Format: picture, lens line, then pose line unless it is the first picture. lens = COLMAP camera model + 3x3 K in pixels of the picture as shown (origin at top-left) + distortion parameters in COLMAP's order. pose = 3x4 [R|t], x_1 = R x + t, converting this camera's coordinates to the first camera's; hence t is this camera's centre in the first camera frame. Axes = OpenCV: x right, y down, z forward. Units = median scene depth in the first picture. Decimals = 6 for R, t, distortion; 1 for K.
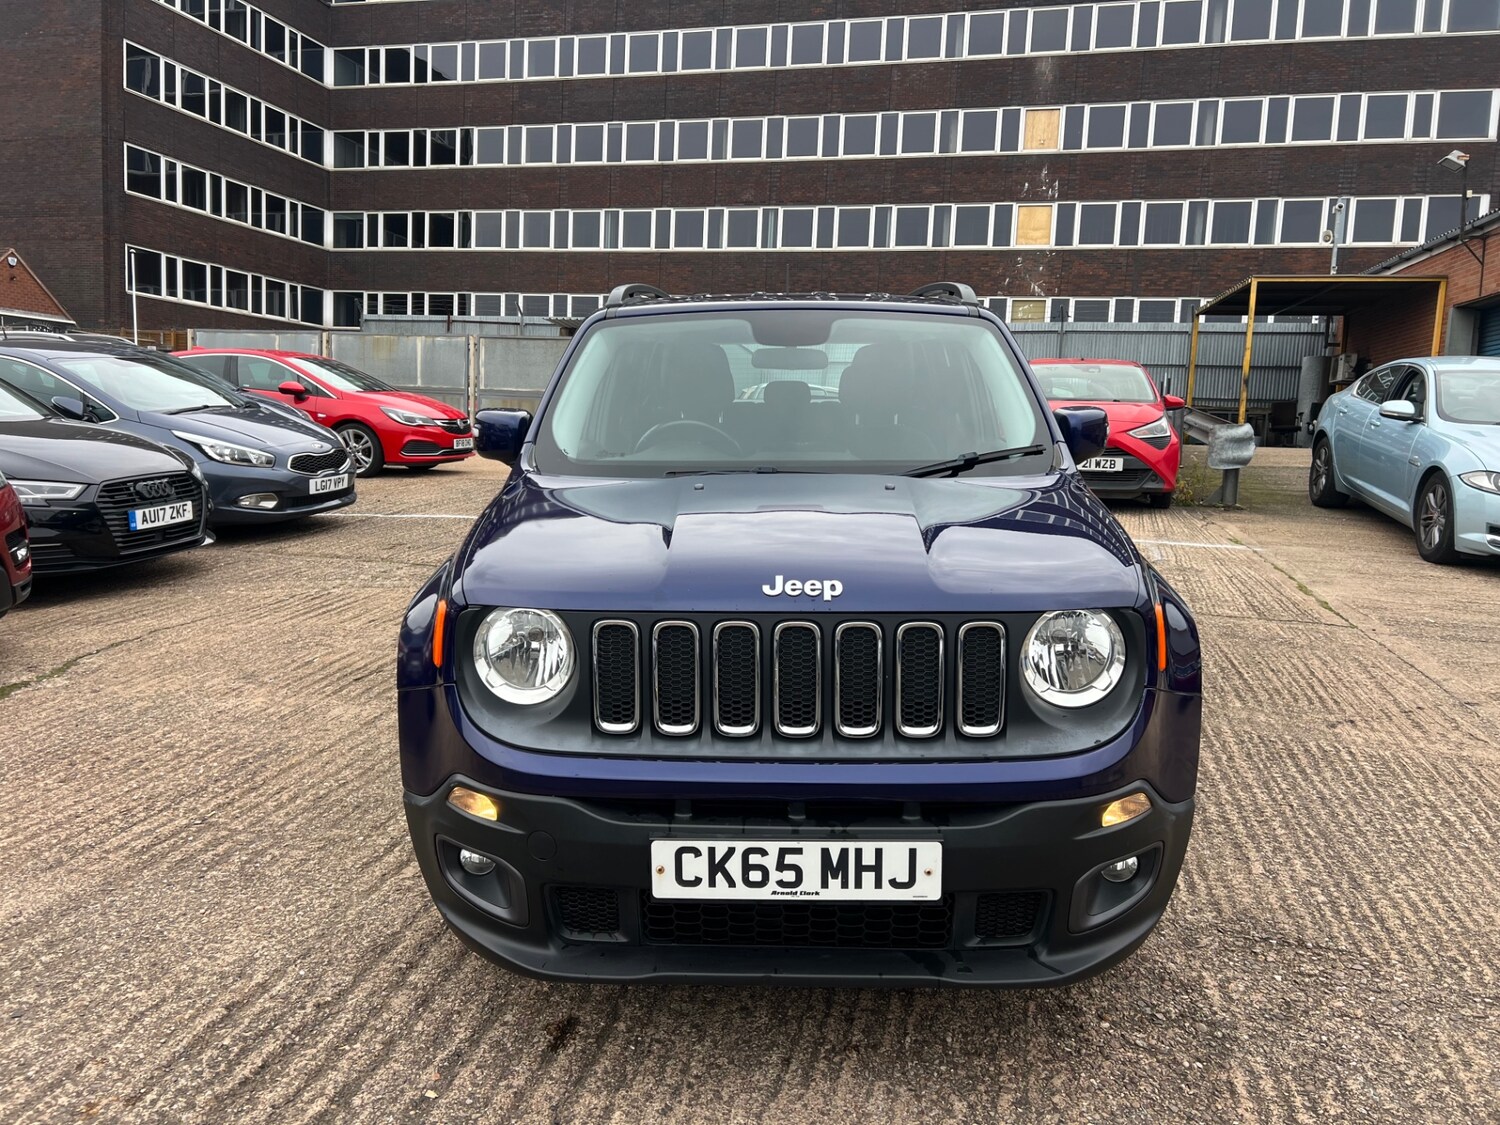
lens RADIAL K [[1126.7, 0, 748.3], [0, 1126.7, 566.9], [0, 0, 1]] dist [0.060151, -0.062664]
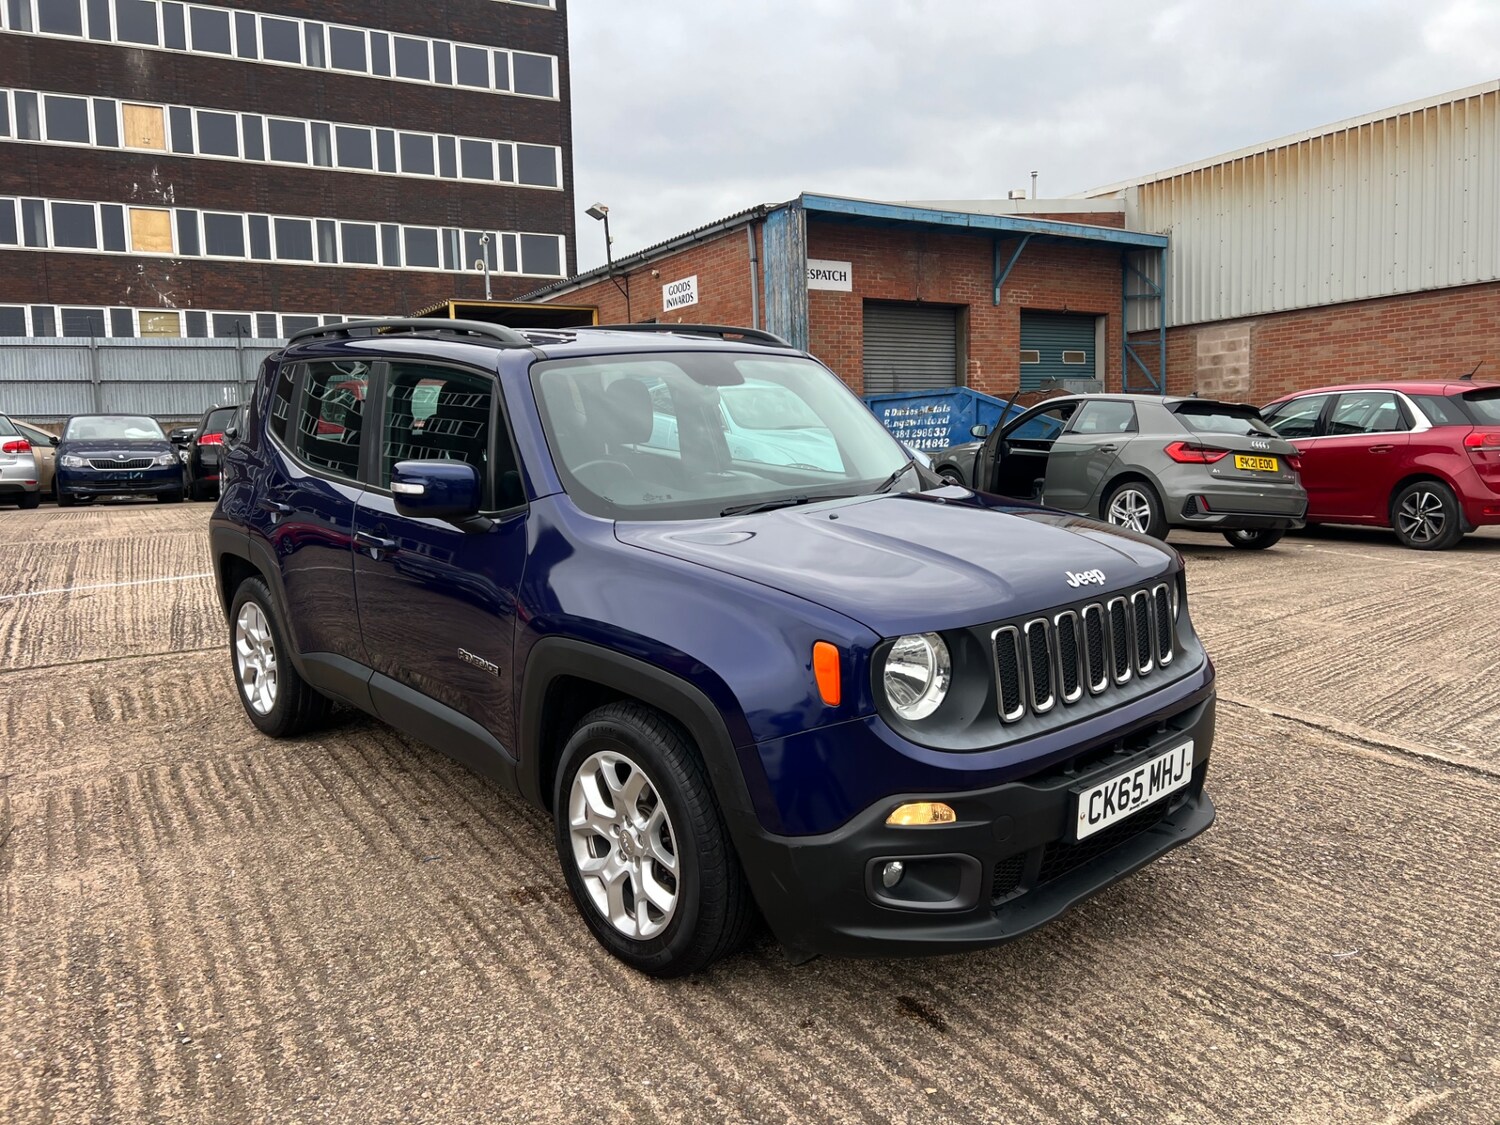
lens RADIAL K [[1126.7, 0, 738.6], [0, 1126.7, 569.4], [0, 0, 1]] dist [0.060151, -0.062664]
pose [[0.725516, -0.131230, 0.675578, -0.135076], [0.137346, 0.989513, 0.044714, -0.012622], [-0.674361, 0.060347, 0.735932, 0.037291]]
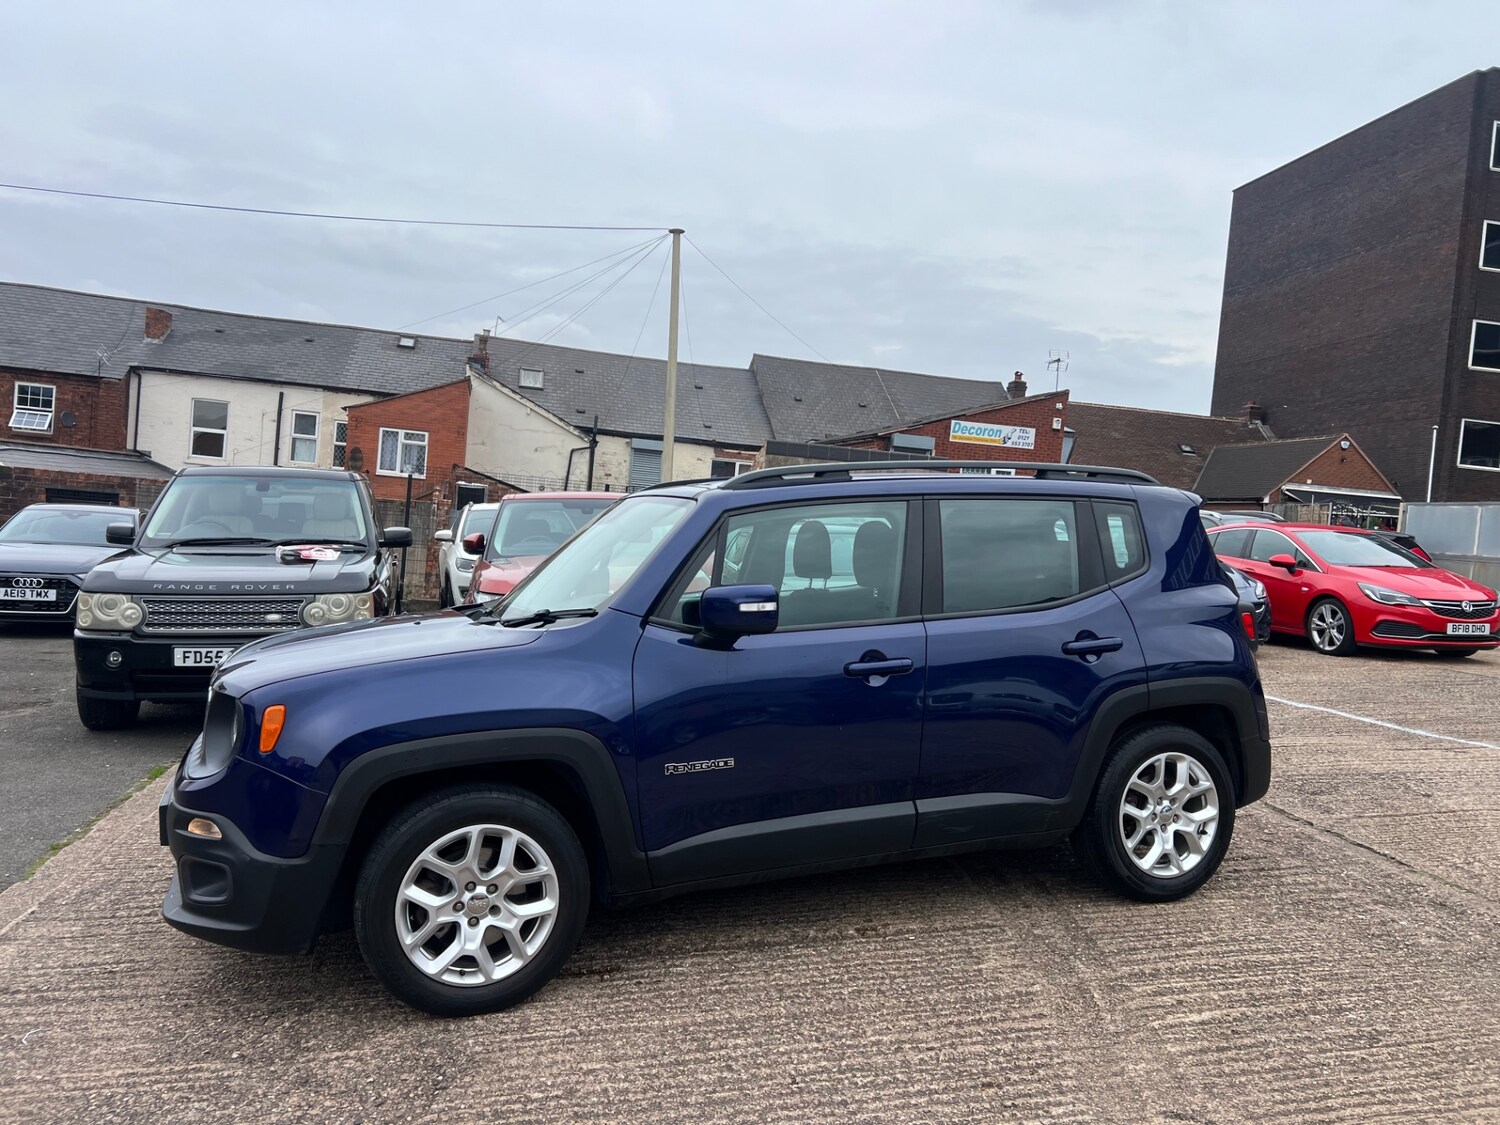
lens RADIAL K [[1126.7, 0, 748.5], [0, 1126.7, 573.0], [0, 0, 1]] dist [0.060151, -0.062664]
pose [[0.401755, 0.035729, -0.915050, 0.245874], [-0.166674, 0.985401, -0.034703, -0.023528], [0.900451, 0.166457, 0.401845, 0.121212]]
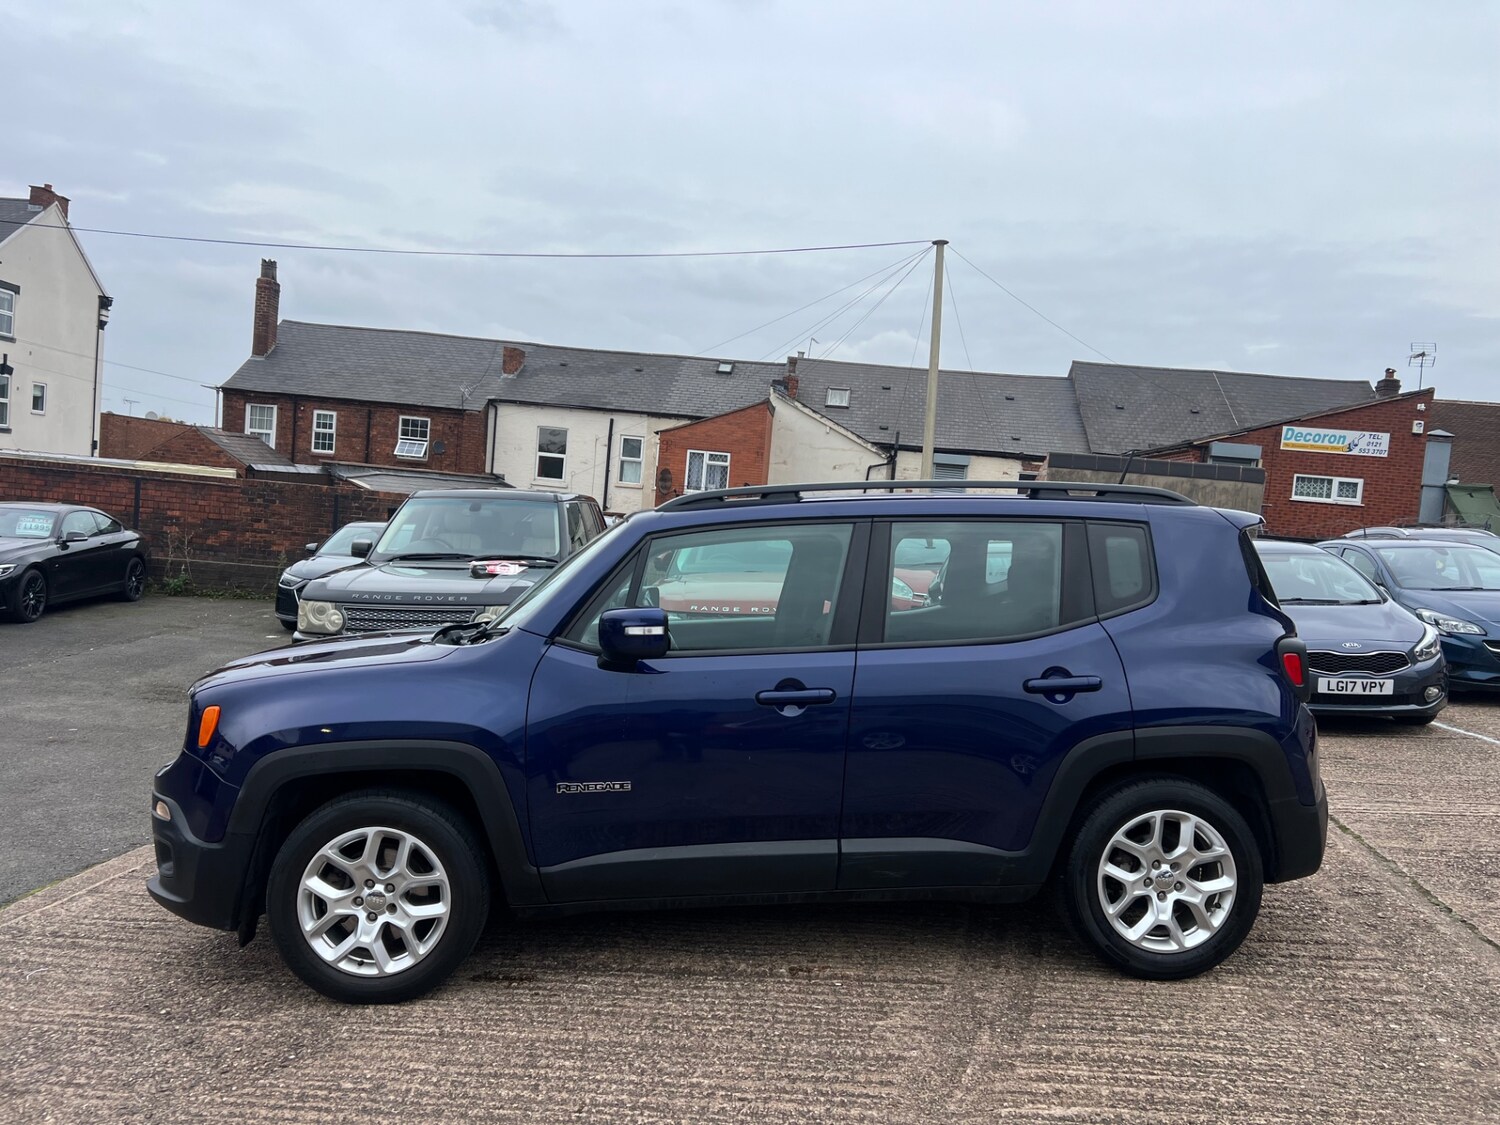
lens RADIAL K [[1126.7, 0, 741.0], [0, 1126.7, 582.7], [0, 0, 1]] dist [0.060151, -0.062664]
pose [[0.102939, 0.035243, -0.994063, 0.263226], [-0.186572, 0.982319, 0.015506, -0.039468], [0.977034, 0.183868, 0.107694, 0.197973]]
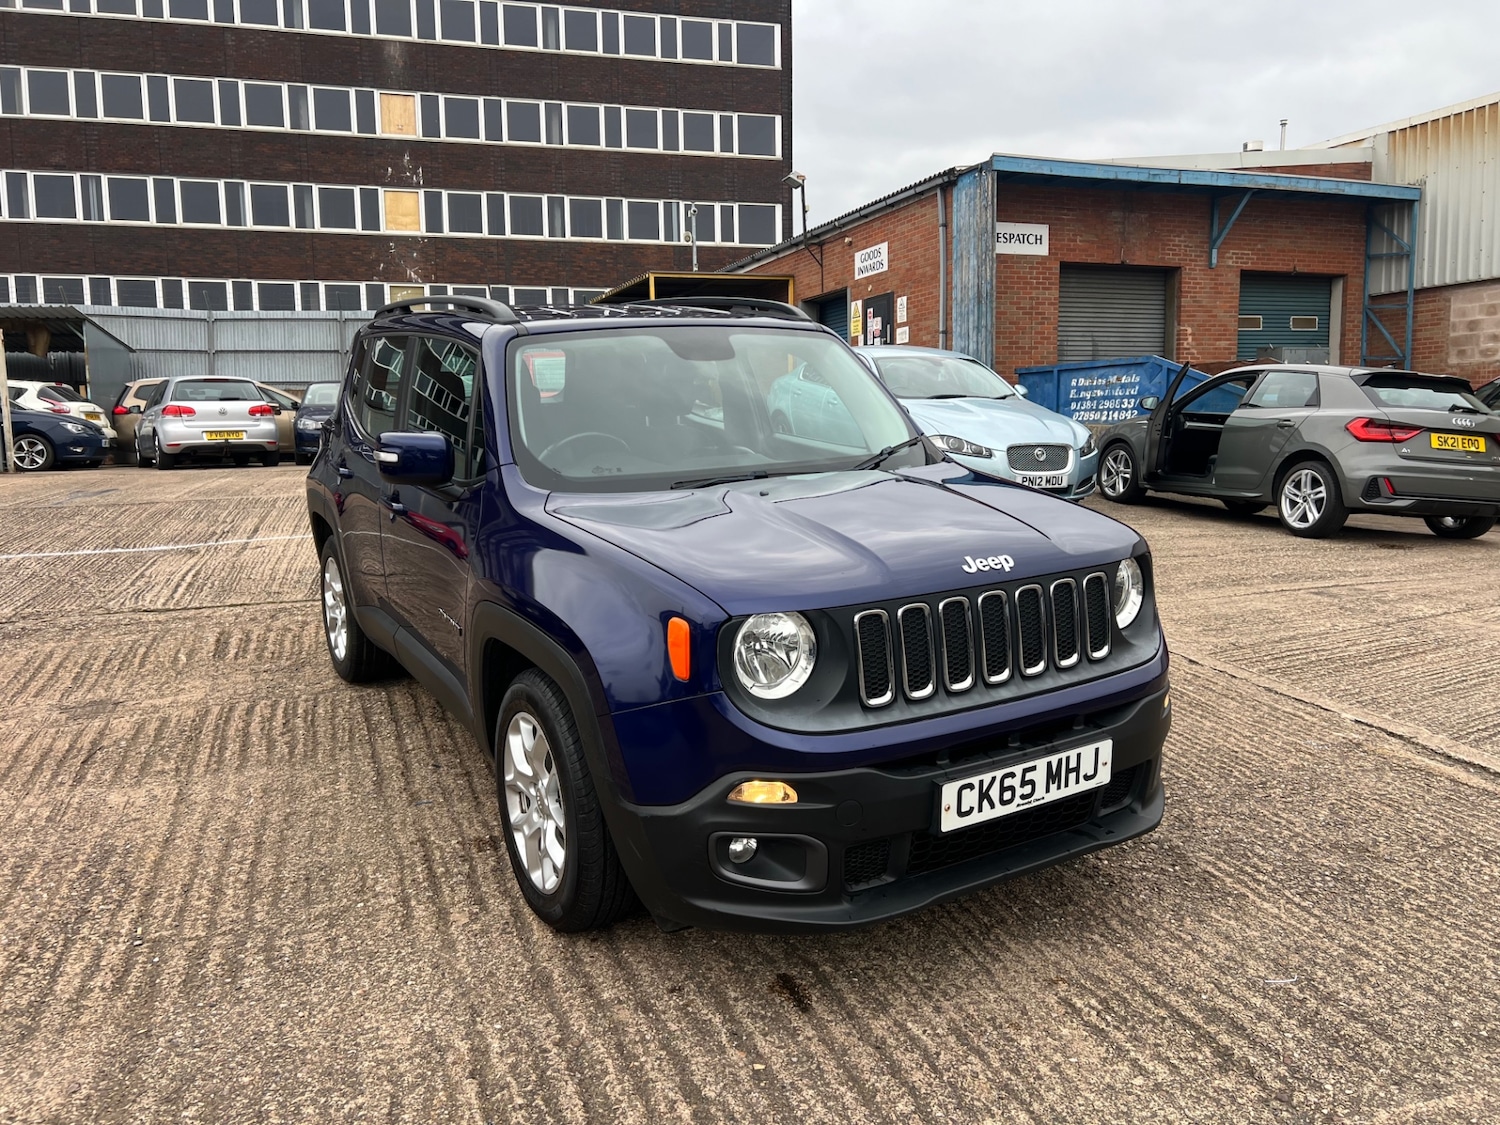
lens RADIAL K [[1126.7, 0, 739.2], [0, 1126.7, 561.7], [0, 0, 1]] dist [0.060151, -0.062664]
pose [[0.848690, -0.116334, 0.515938, -0.100312], [0.111374, 0.992945, 0.040686, -0.007935], [-0.517032, 0.022932, 0.855659, 0.008479]]
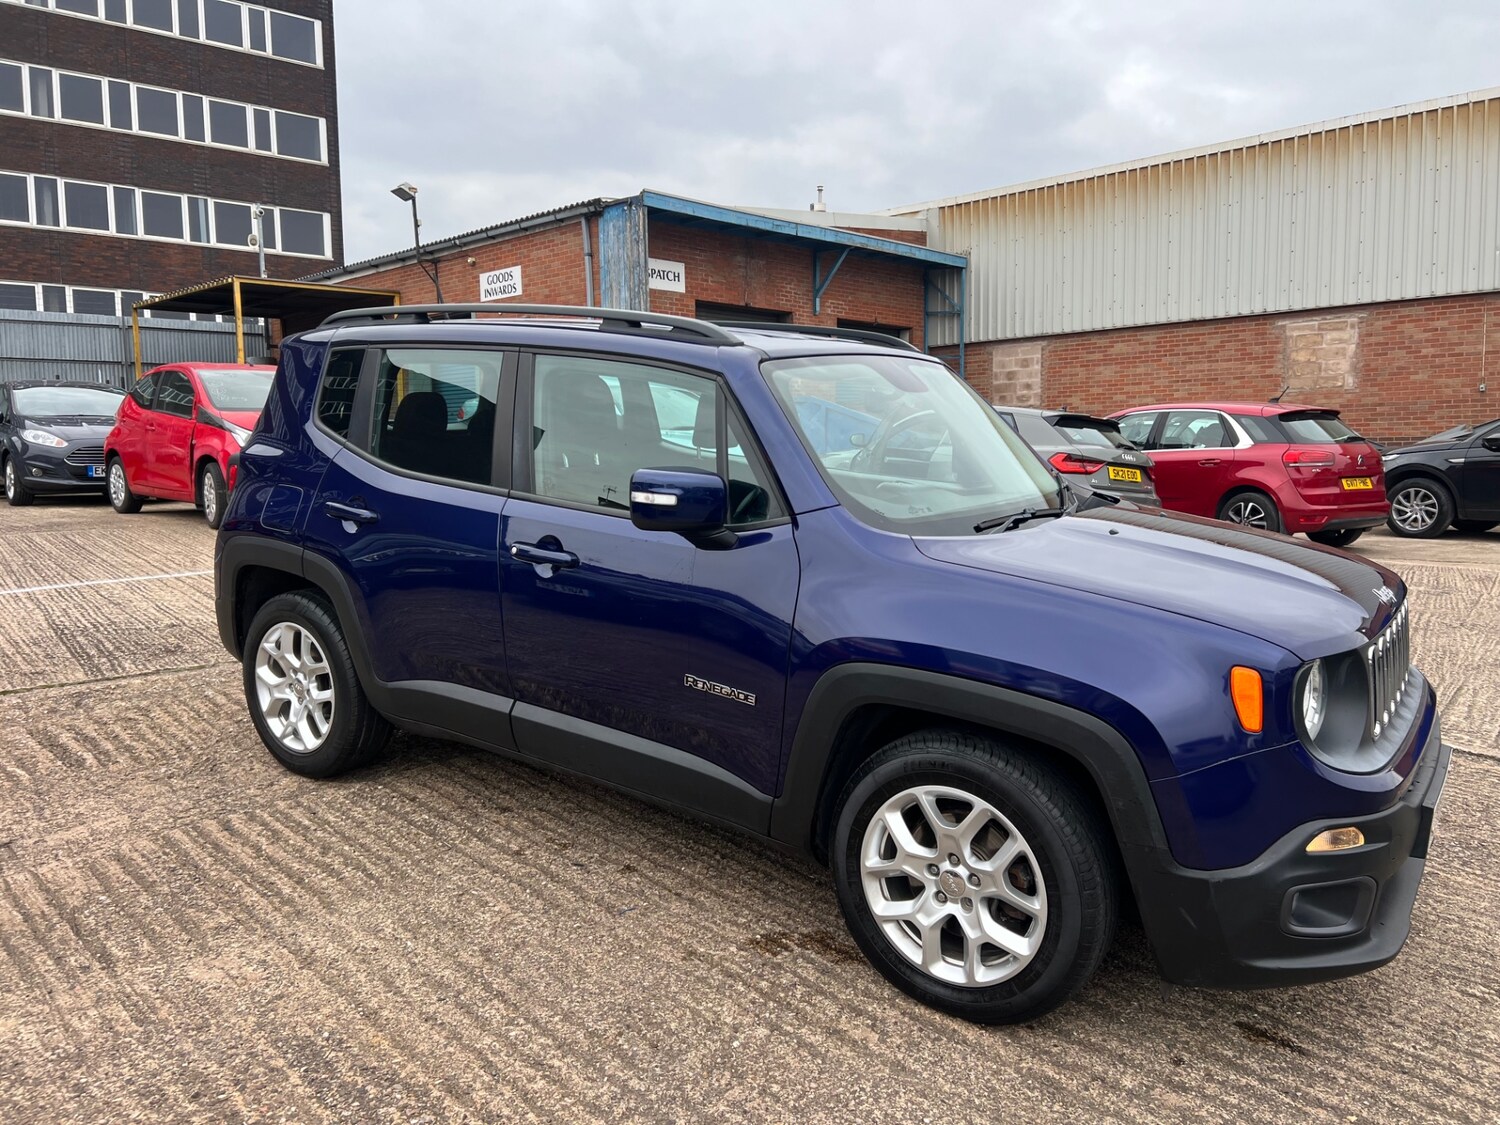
lens RADIAL K [[1126.7, 0, 757.9], [0, 1126.7, 564.1], [0, 0, 1]] dist [0.060151, -0.062664]
pose [[0.544756, -0.130005, 0.828456, -0.176061], [0.126720, 0.989328, 0.071925, -0.025029], [-0.828965, 0.065800, 0.555416, 0.104378]]
